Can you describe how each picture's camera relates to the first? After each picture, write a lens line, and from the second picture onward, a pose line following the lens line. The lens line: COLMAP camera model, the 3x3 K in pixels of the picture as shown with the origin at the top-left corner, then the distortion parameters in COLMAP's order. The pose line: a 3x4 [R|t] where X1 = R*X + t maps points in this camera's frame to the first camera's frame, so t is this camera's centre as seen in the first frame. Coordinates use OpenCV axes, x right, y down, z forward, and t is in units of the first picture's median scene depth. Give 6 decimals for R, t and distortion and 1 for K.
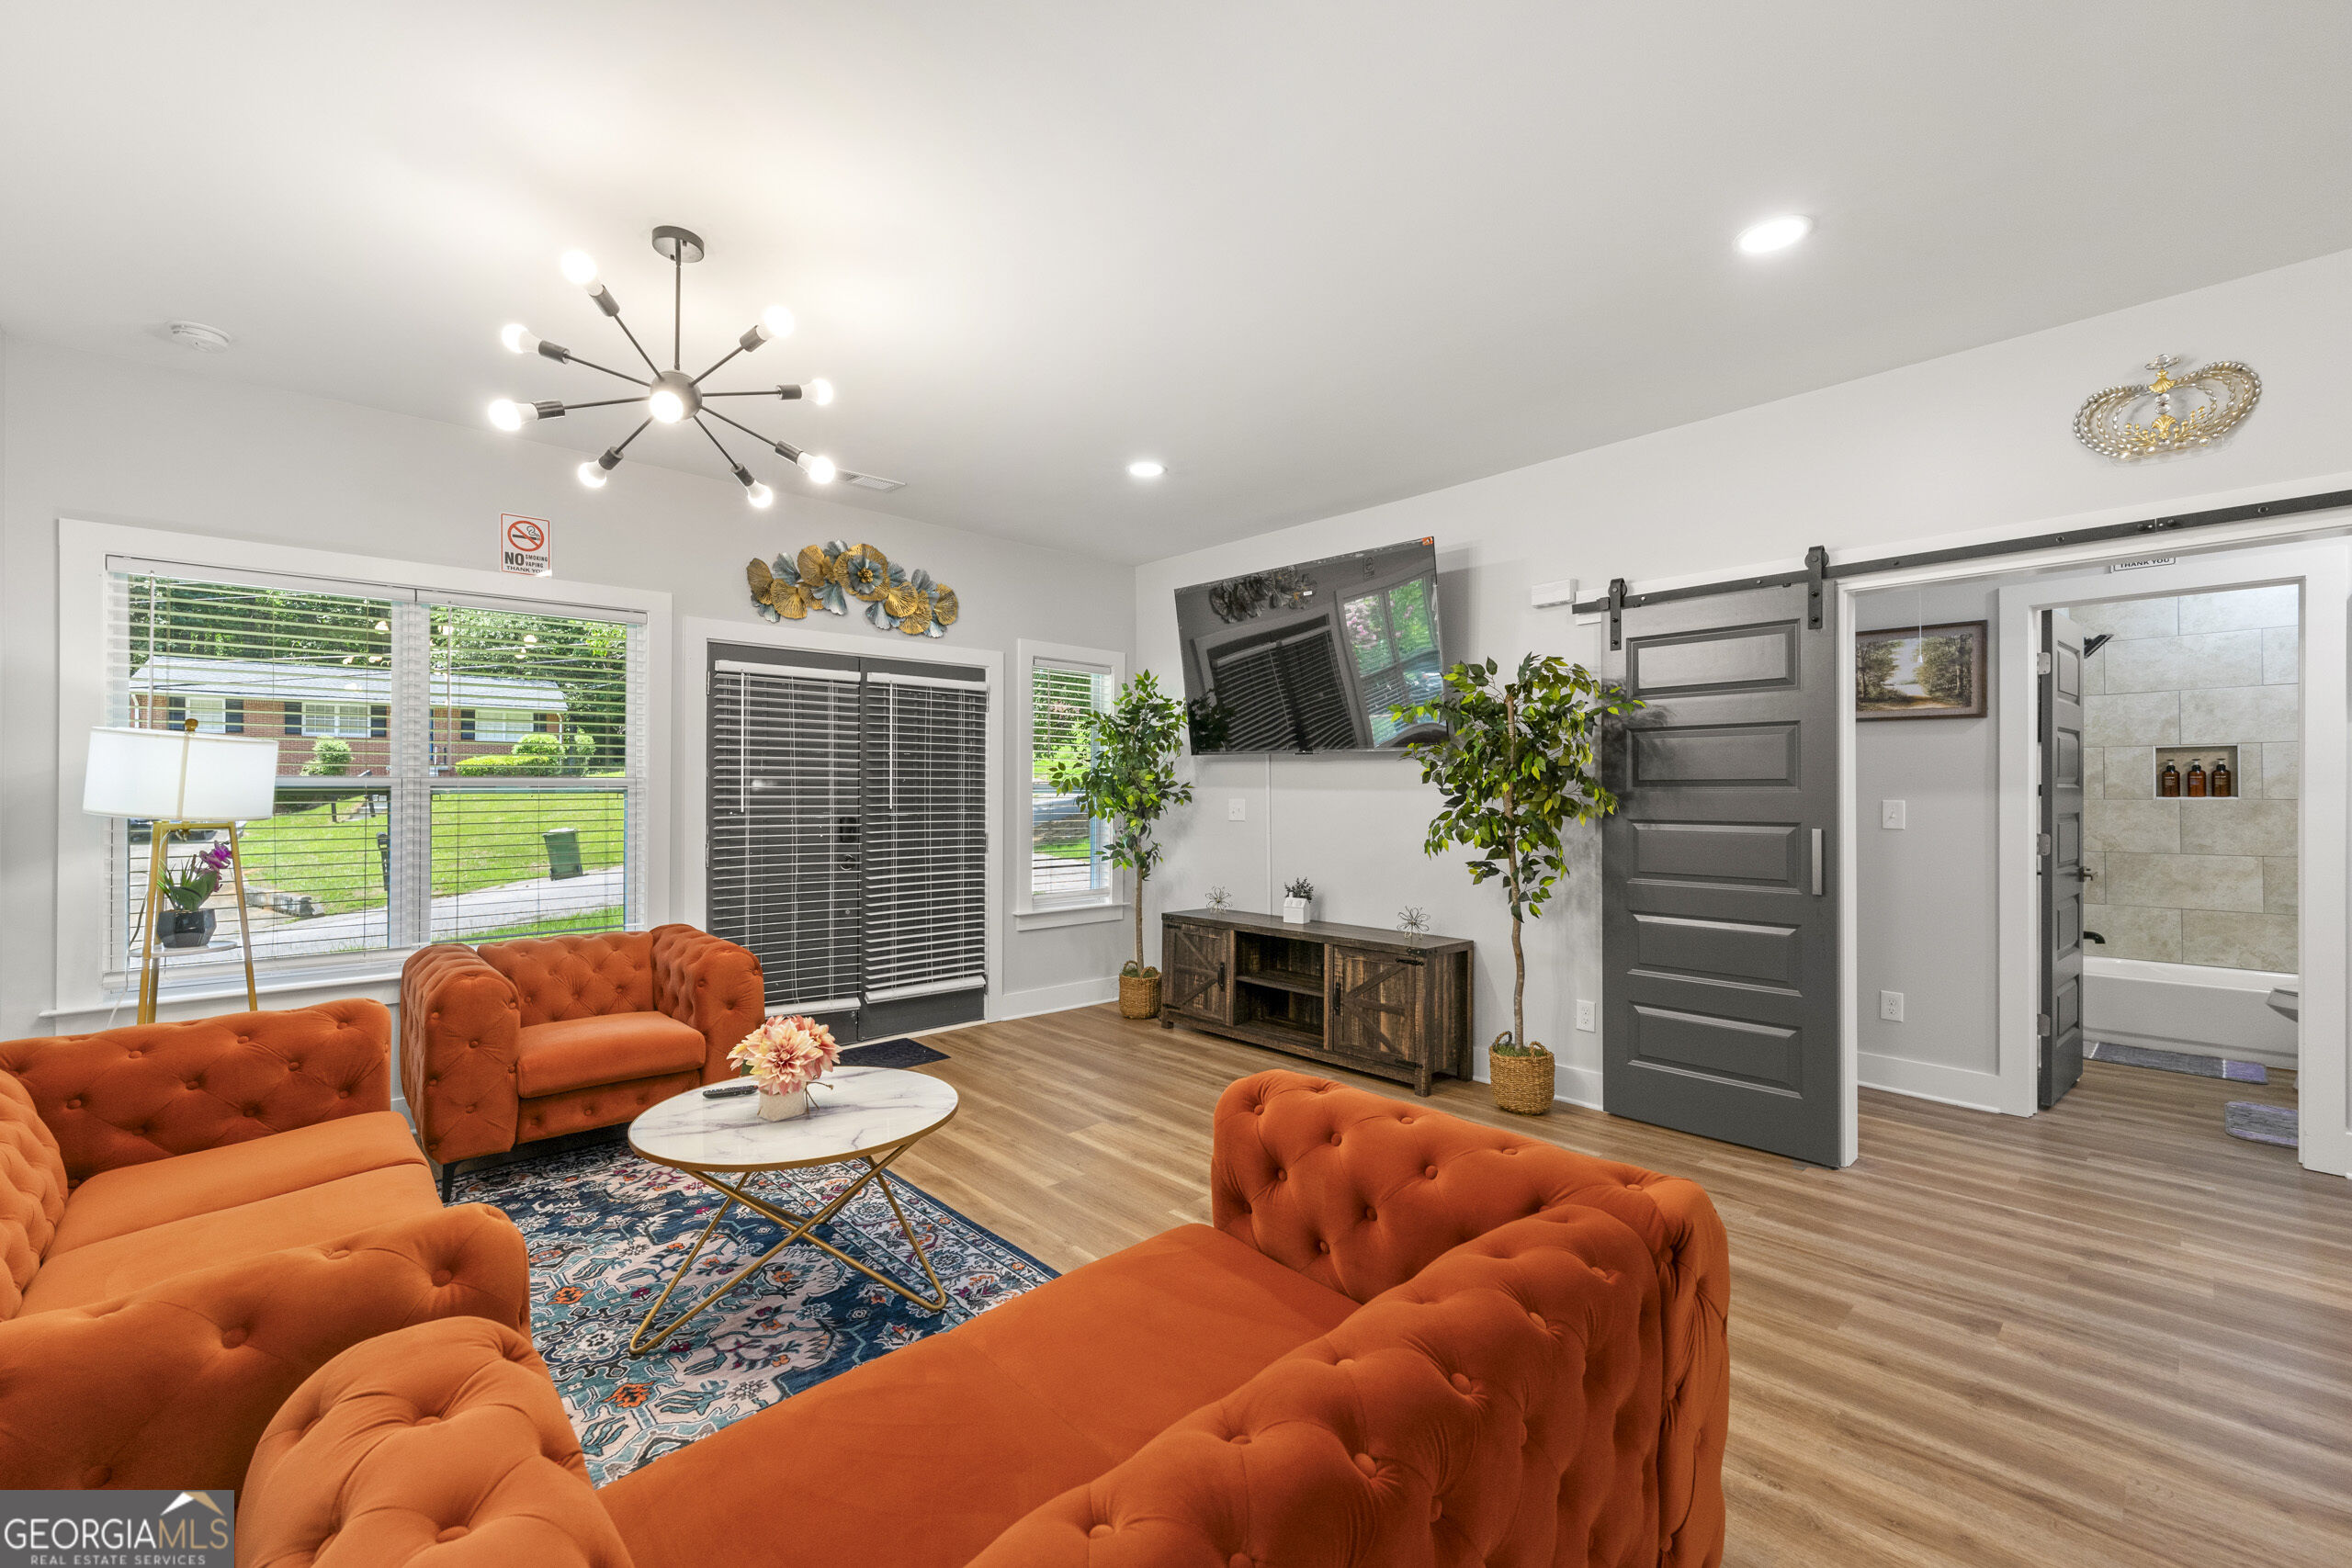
lens RADIAL K [[970.9, 0, 1176.0], [0, 970.9, 784.0], [0, 0, 1]] dist [-0.001241, -0.000449]
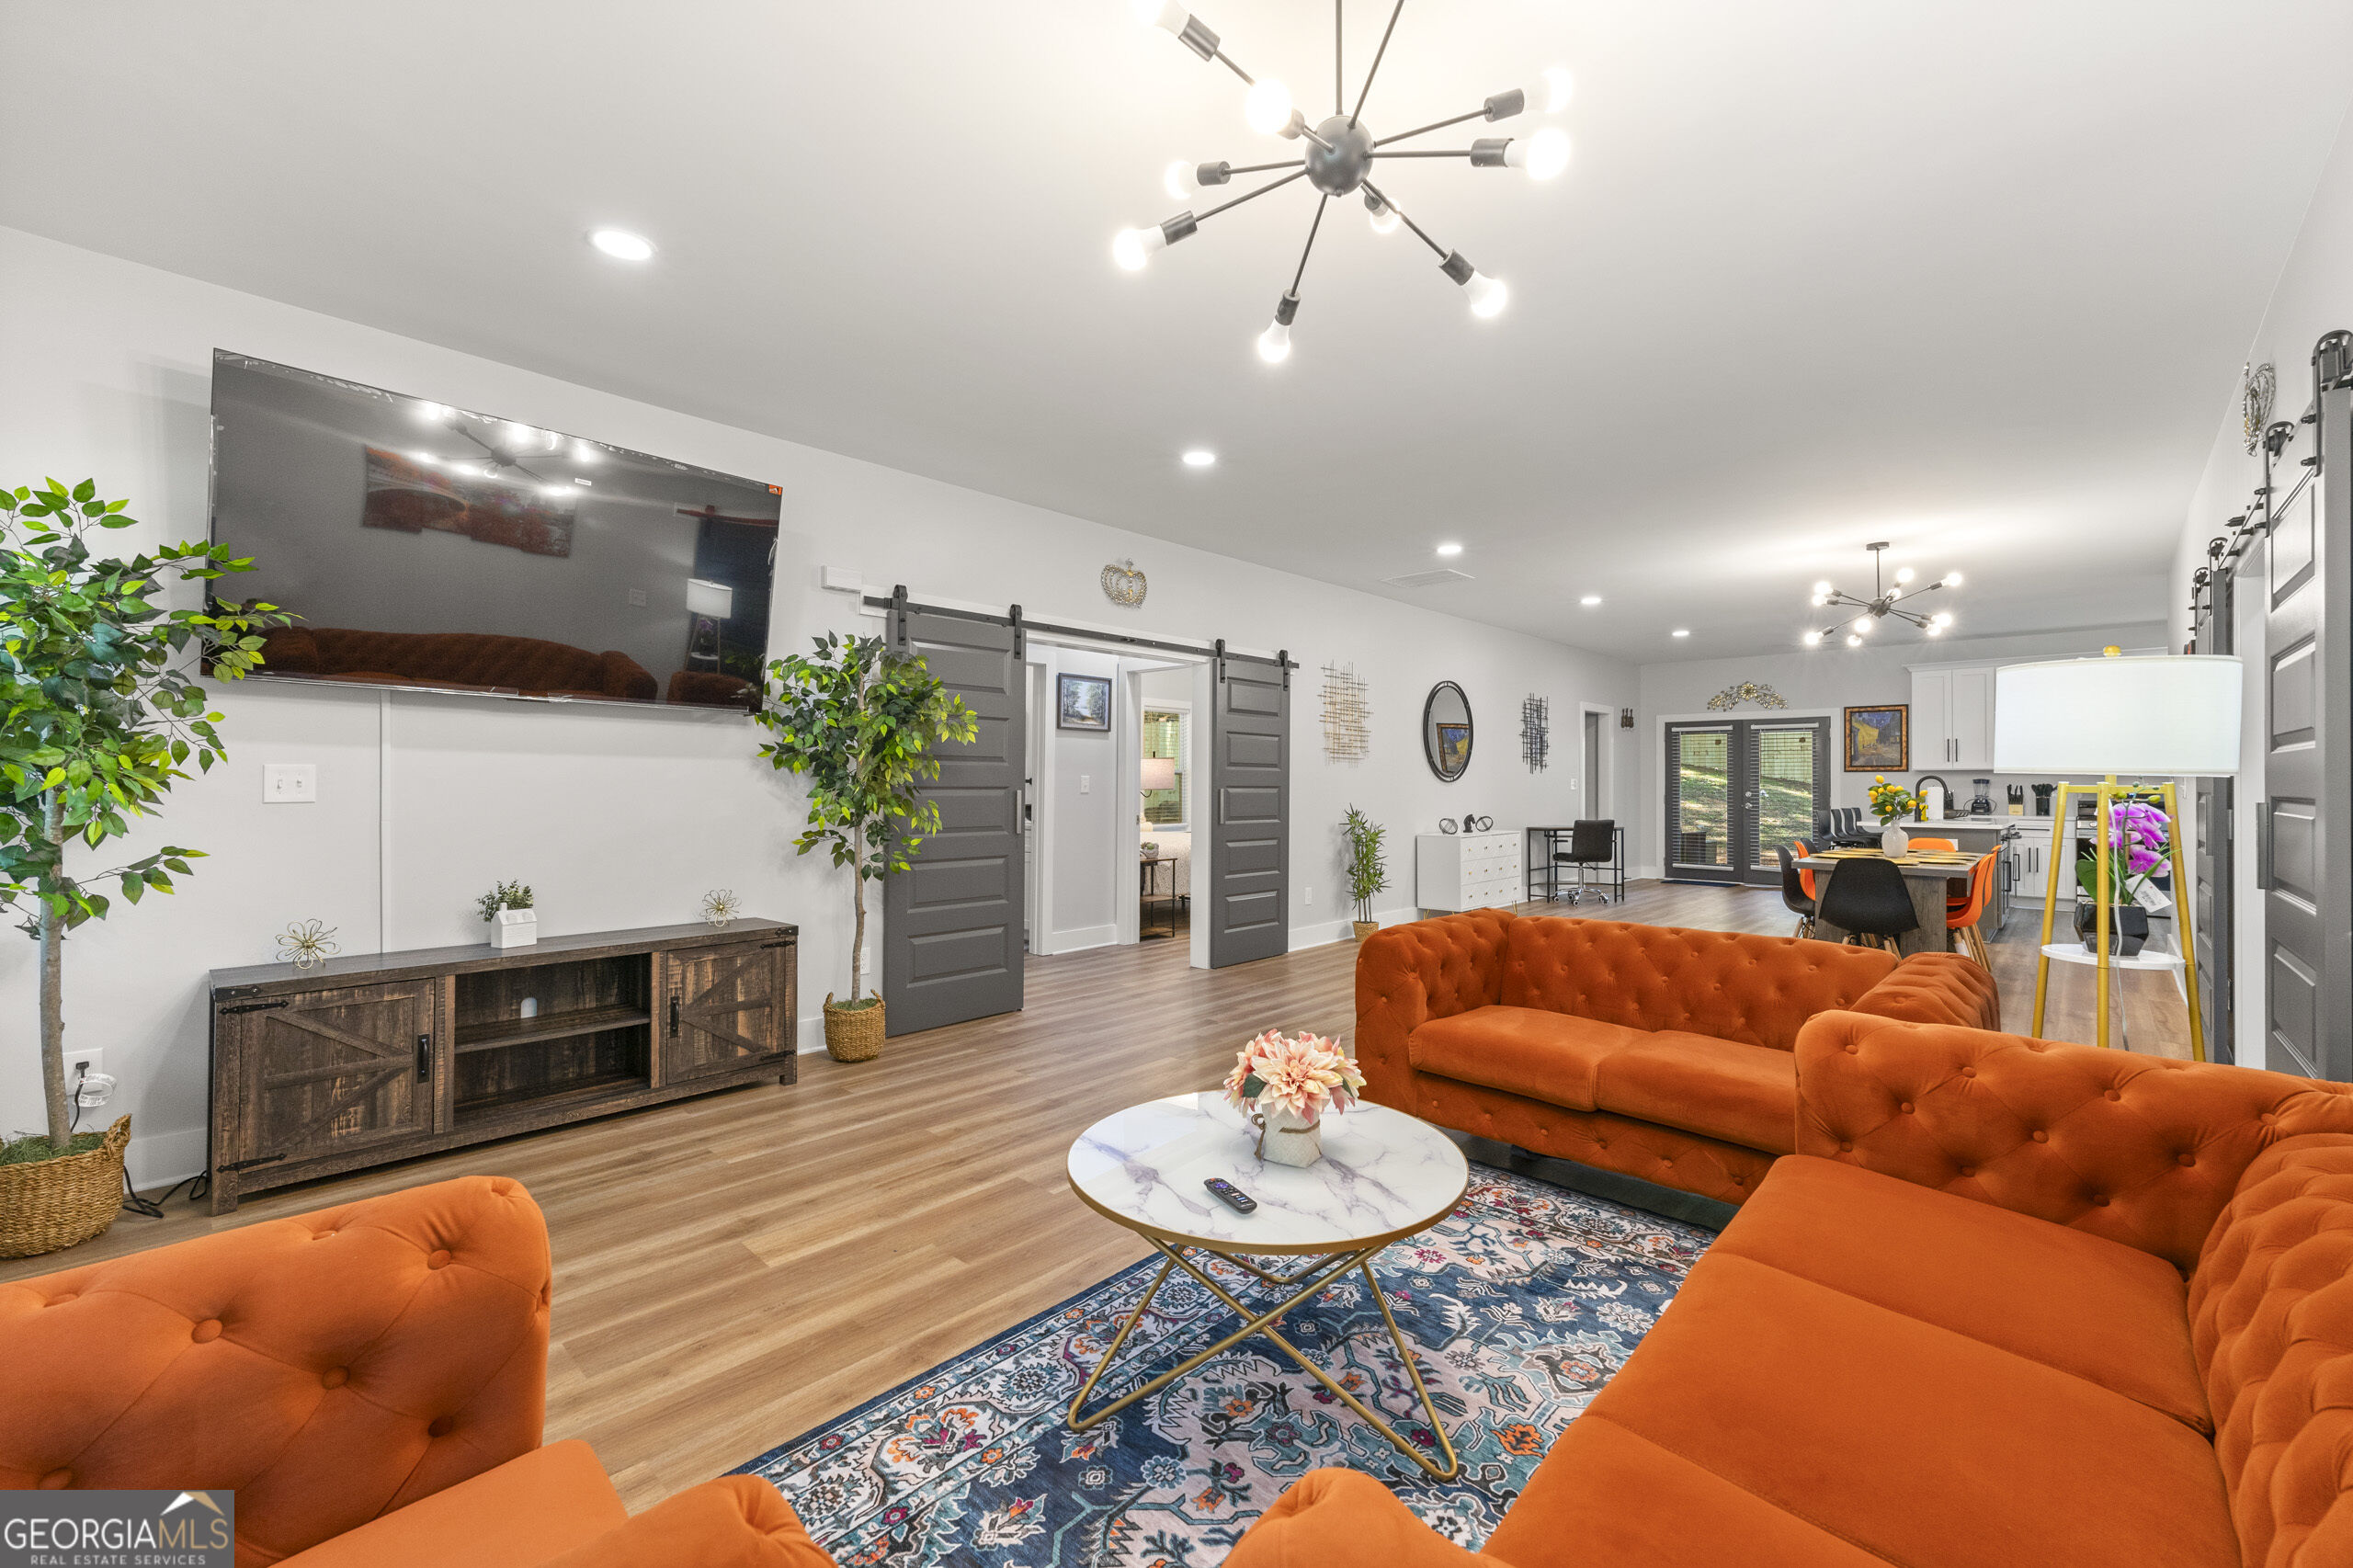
lens RADIAL K [[971.3, 0, 1176.5], [0, 971.3, 784.0], [0, 0, 1]] dist [-0.001241, -0.000449]
pose [[-0.071230, -0.002537, 0.997457, -0.667705], [-0.014909, 0.999888, 0.001478, 0.022485], [-0.997348, -0.014766, -0.071260, 0.654759]]
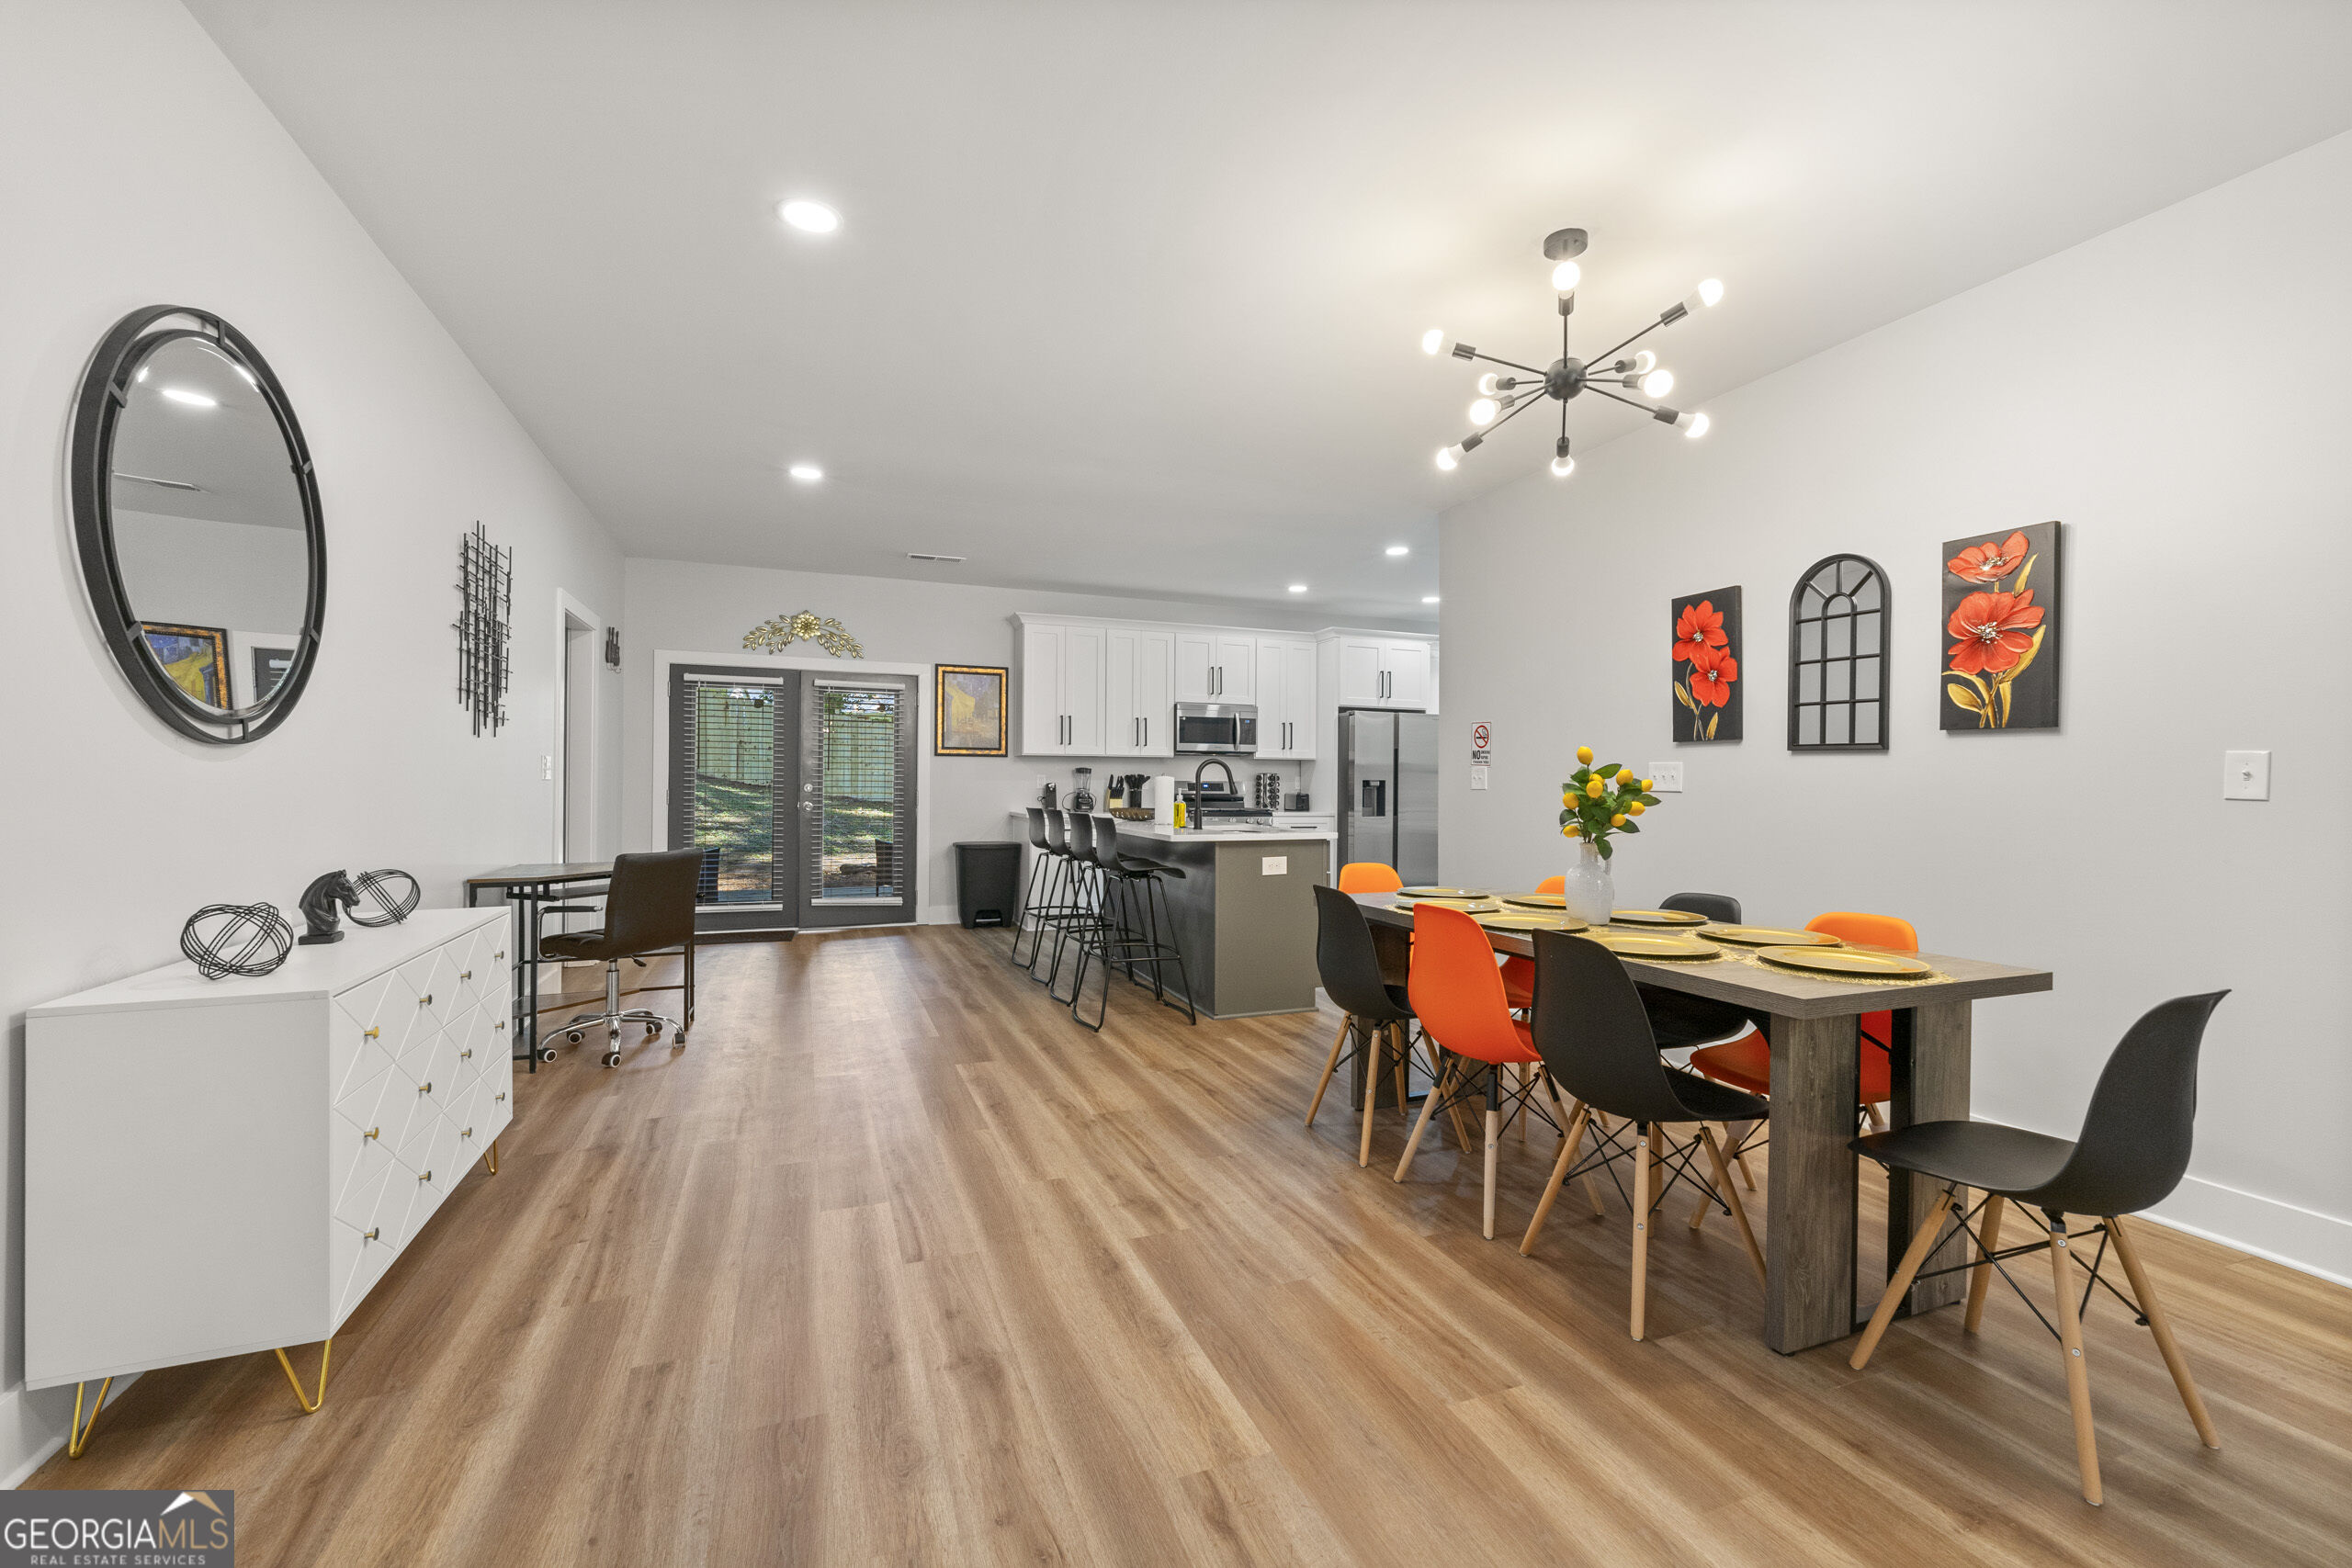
lens RADIAL K [[957.3, 0, 1176.0], [0, 957.3, 784.0], [0, 0, 1]] dist [-0.004371, -0.000622]
pose [[-0.931073, -0.009615, 0.364705, 0.648119], [-0.014122, 0.999853, -0.009694, 0.031512], [-0.364559, -0.014176, -0.931072, 0.227384]]
